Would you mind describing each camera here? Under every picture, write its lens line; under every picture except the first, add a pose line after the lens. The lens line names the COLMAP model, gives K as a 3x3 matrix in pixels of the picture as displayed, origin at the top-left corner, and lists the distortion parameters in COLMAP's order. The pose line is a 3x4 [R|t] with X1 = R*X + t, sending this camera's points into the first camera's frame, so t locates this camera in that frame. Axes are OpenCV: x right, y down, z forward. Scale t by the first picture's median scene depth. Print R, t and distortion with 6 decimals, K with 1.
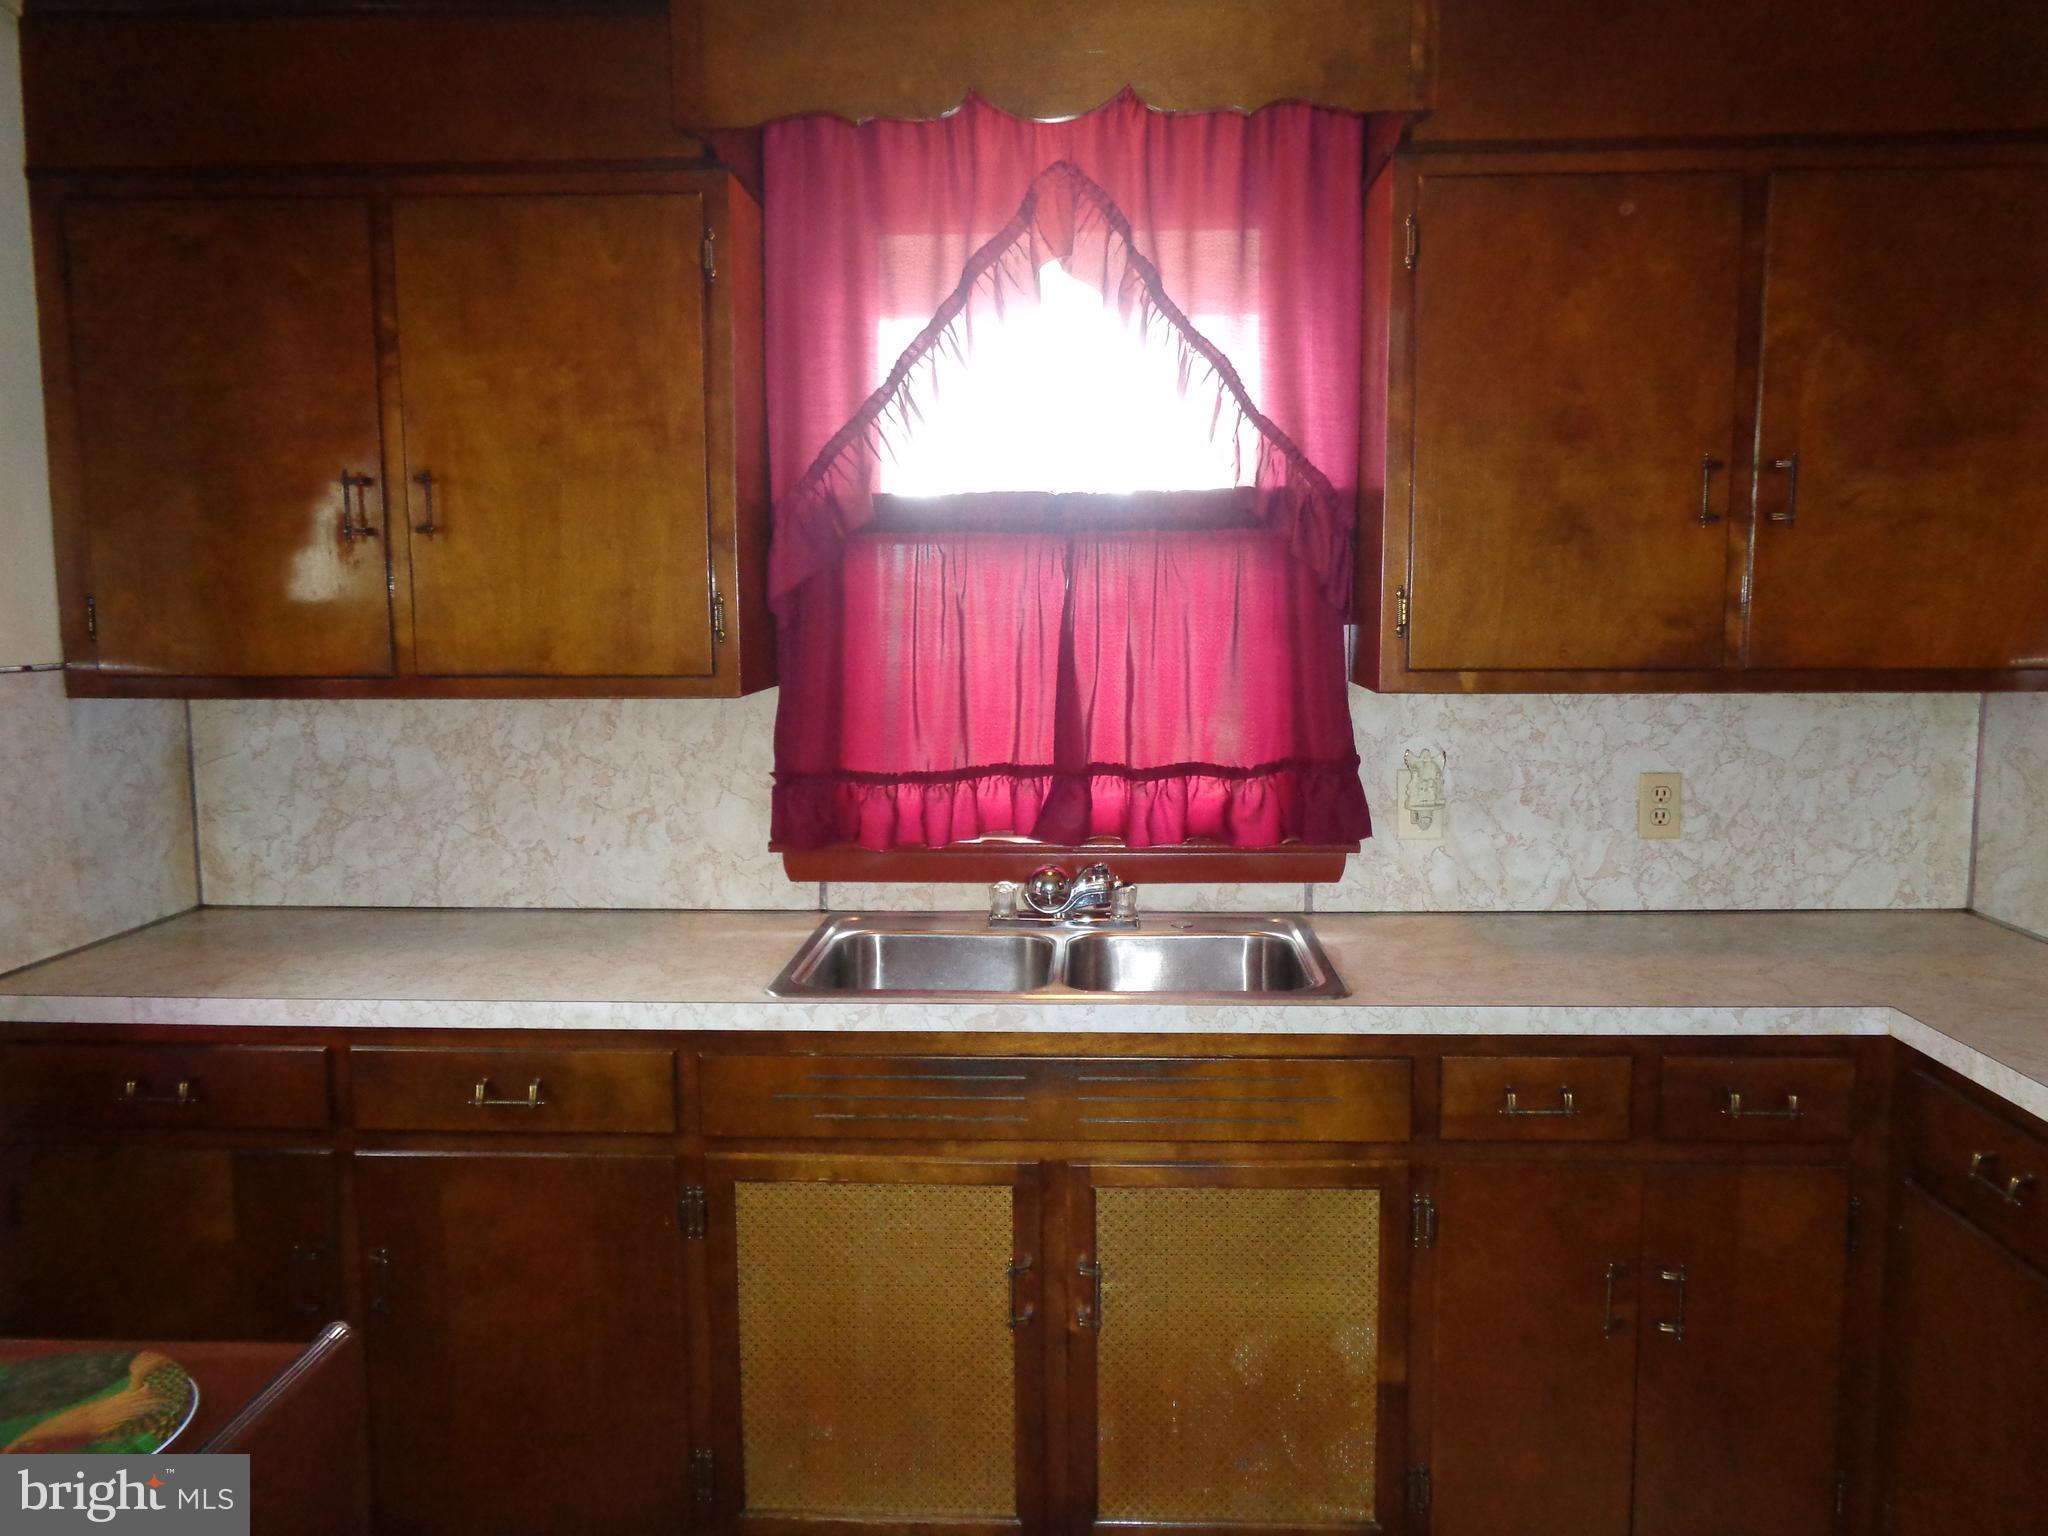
lens RADIAL K [[1503.5, 0, 1024.0], [0, 1503.5, 768.0], [0, 0, 1]] dist [-0.006546, -0.002255]
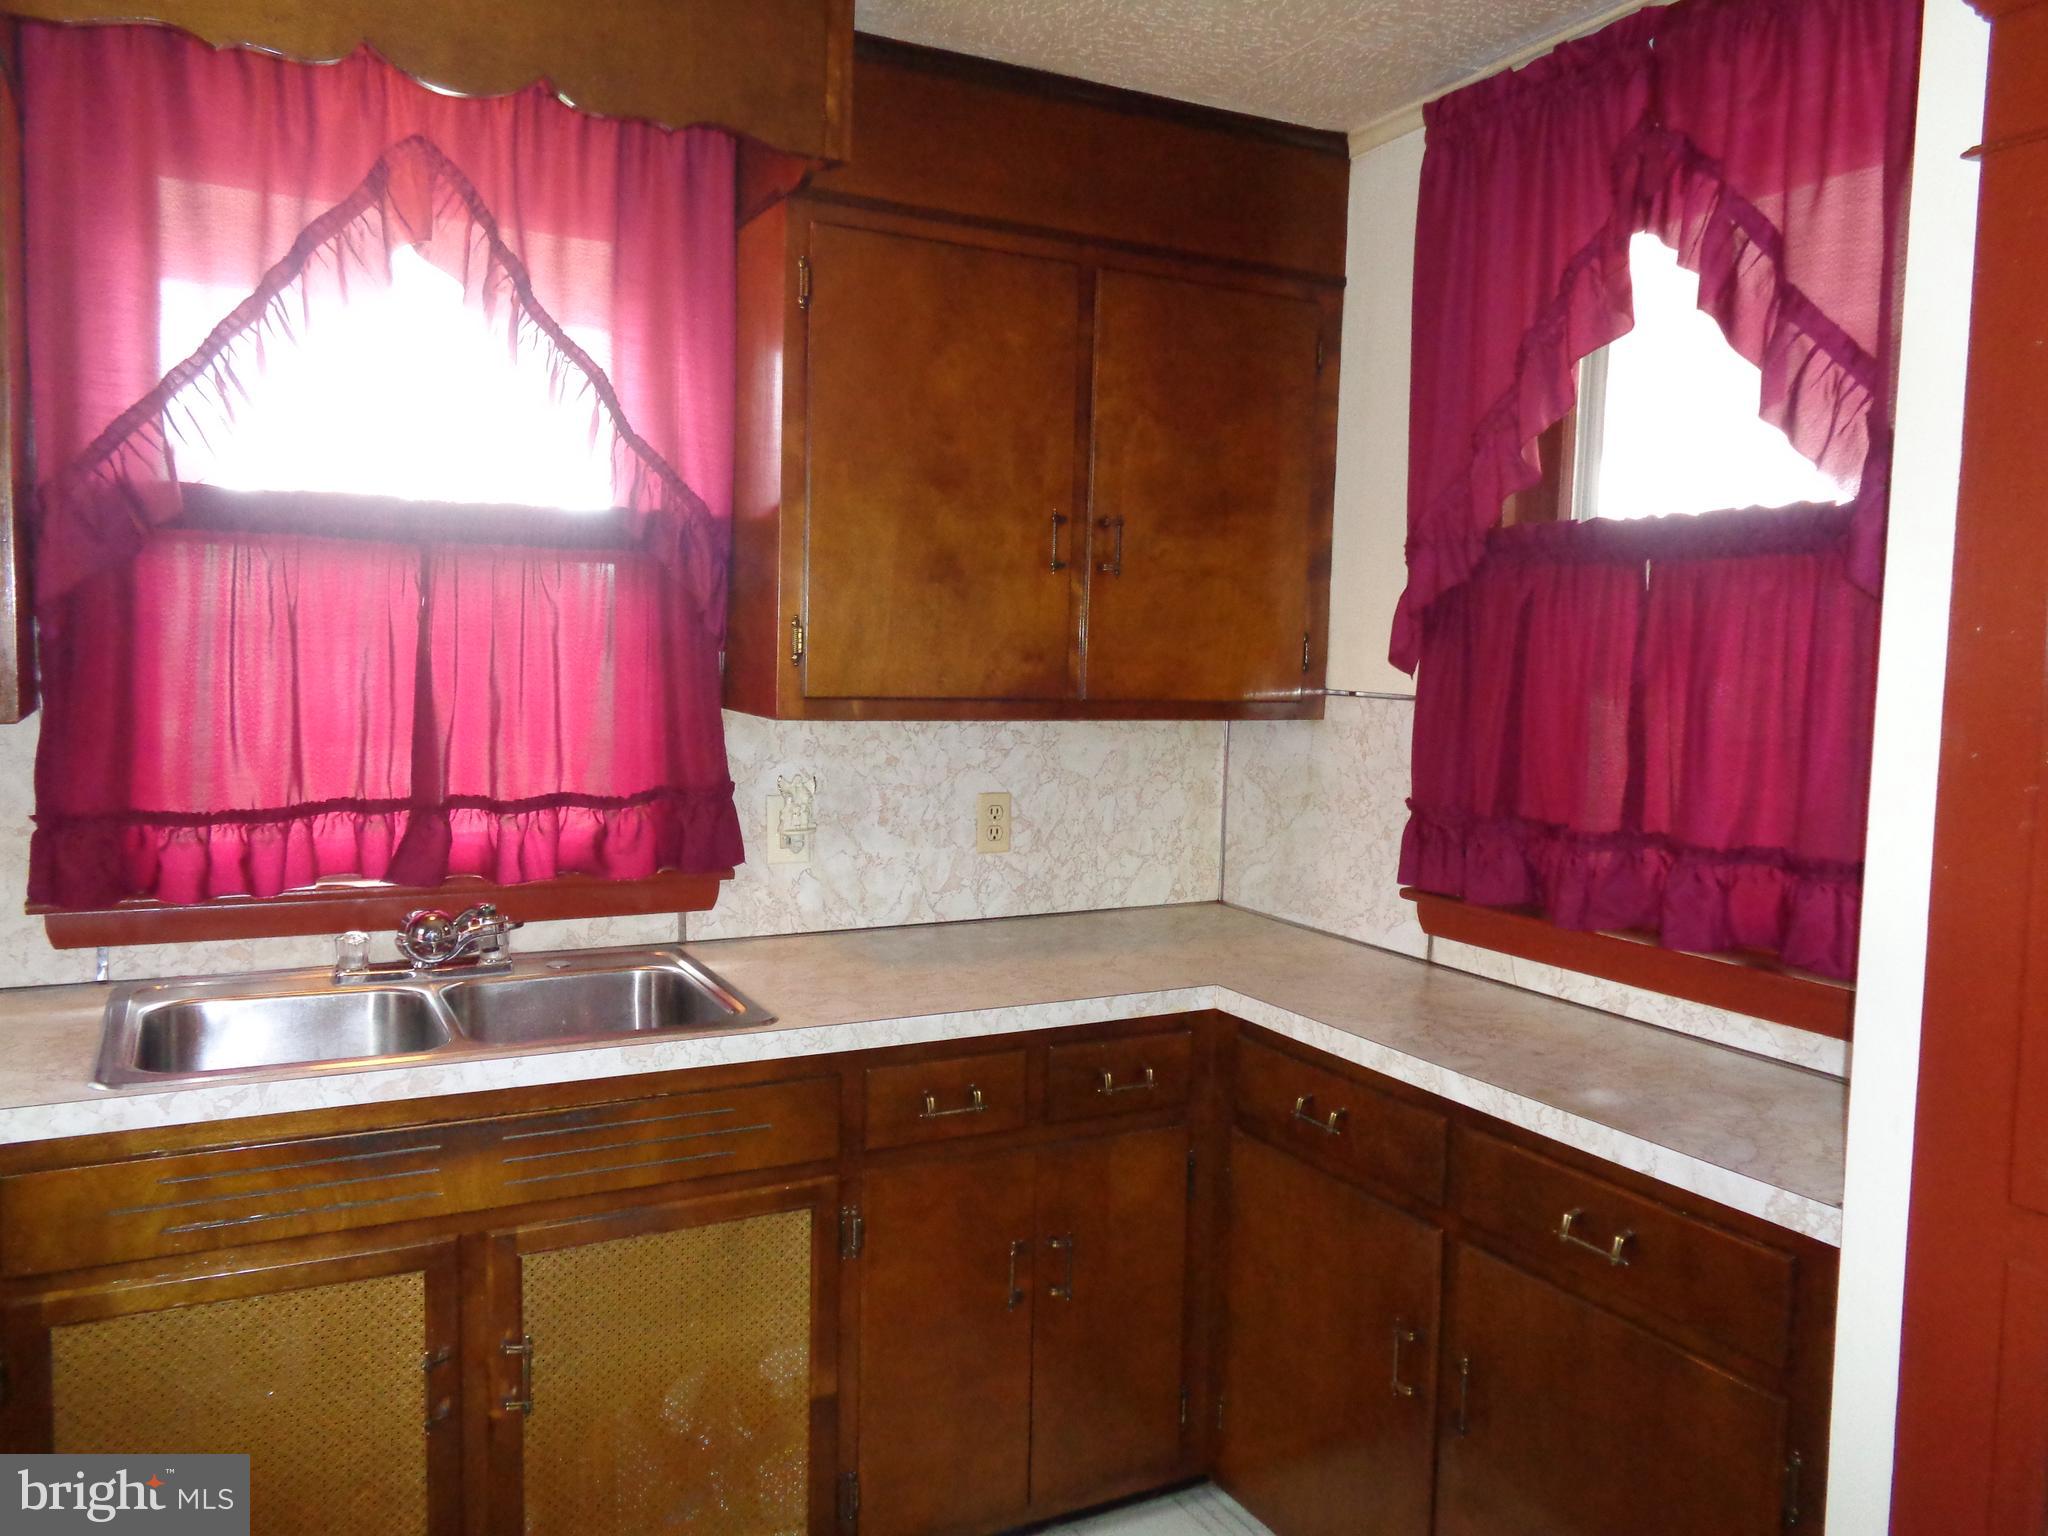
lens RADIAL K [[1507.9, 0, 1024.0], [0, 1507.9, 768.0], [0, 0, 1]] dist [-0.002602, 0.002569]
pose [[0.862234, -0.013158, 0.506340, -0.124666], [0.022320, 0.999678, -0.012030, -0.001341], [-0.506019, 0.021674, 0.862250, 0.033994]]
